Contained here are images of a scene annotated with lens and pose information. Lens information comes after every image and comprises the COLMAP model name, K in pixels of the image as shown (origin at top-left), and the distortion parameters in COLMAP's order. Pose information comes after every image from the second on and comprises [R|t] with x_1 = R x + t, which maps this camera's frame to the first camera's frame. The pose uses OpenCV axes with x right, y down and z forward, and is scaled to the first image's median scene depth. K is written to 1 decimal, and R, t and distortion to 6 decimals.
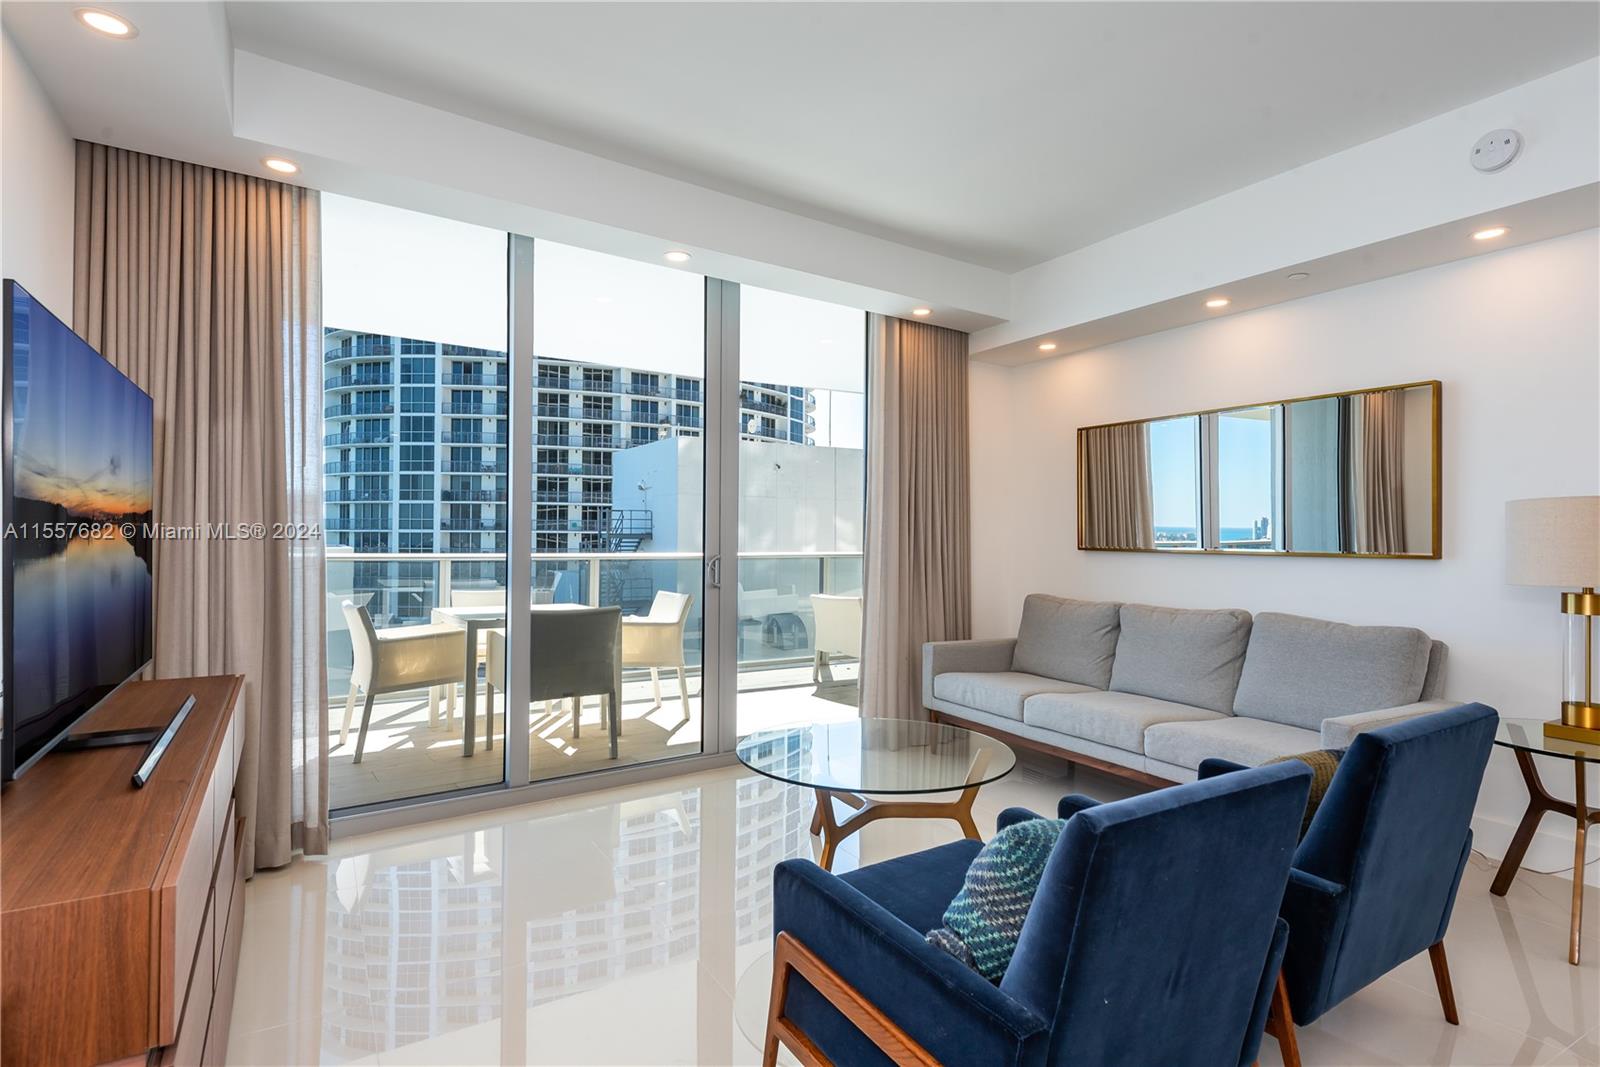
lens RADIAL K [[806.0, 0, 800.0], [0, 806.0, 533.5], [0, 0, 1]] dist [0.000788, 0.000297]
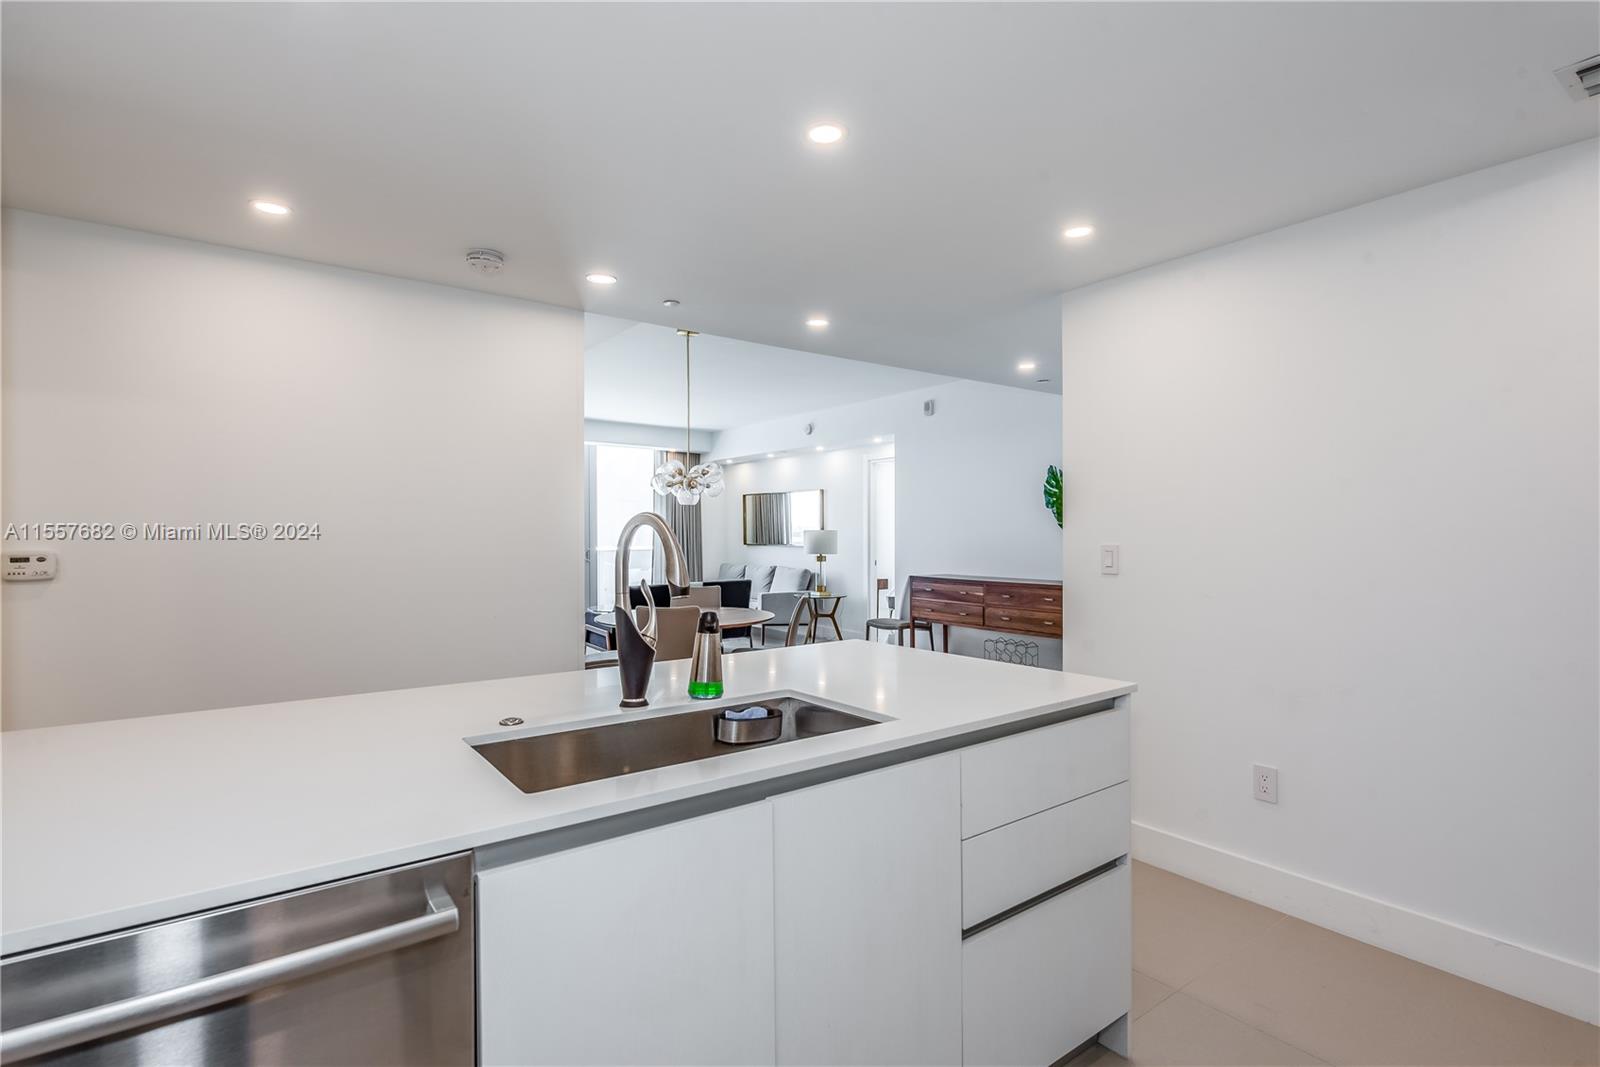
lens RADIAL K [[770.0, 0, 800.0], [0, 770.0, 533.5], [0, 0, 1]] dist [-0.000395, -0.000085]
pose [[0.995359, -0.008766, 0.095836, 0.026395], [0.008078, 0.999939, 0.007564, -0.002826], [-0.095897, -0.006754, 0.995368, -0.119328]]
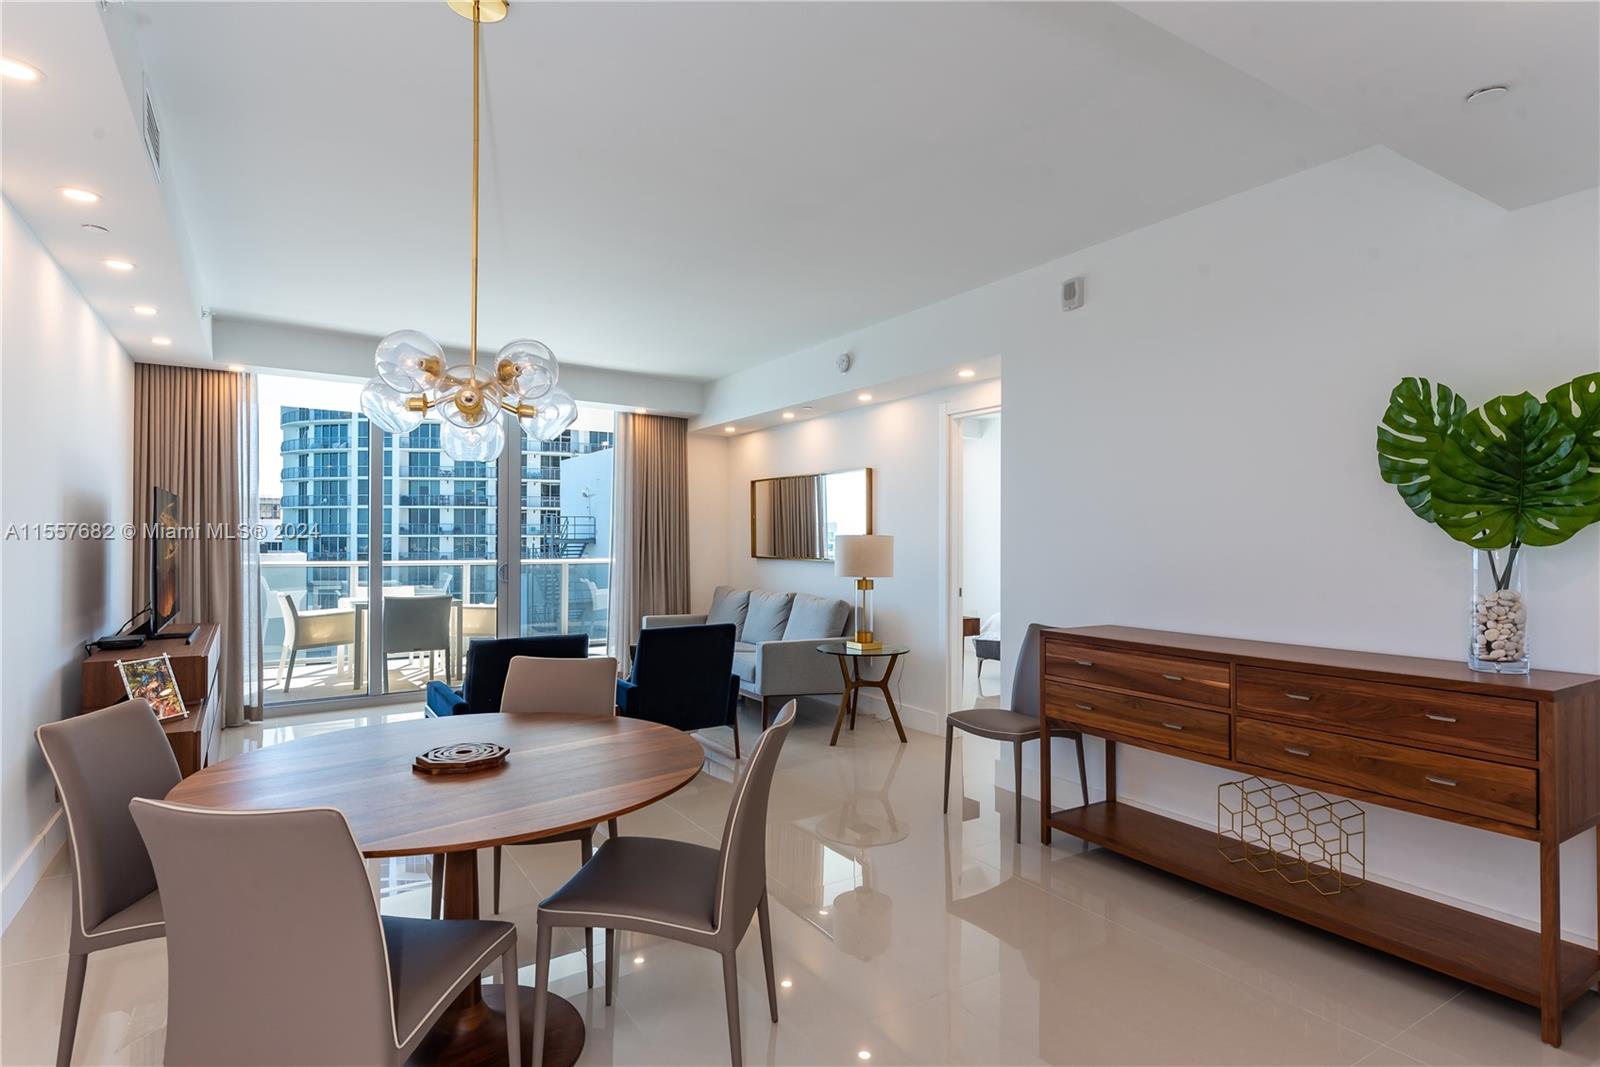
lens RADIAL K [[836.3, 0, 800.0], [0, 836.3, 533.5], [0, 0, 1]] dist [-0.000434, -0.000477]
pose [[0.999814, -0.004110, 0.018862, 0.036965], [0.004136, 0.999991, -0.001333, -0.002322], [-0.018856, 0.001410, 0.999821, -0.057039]]
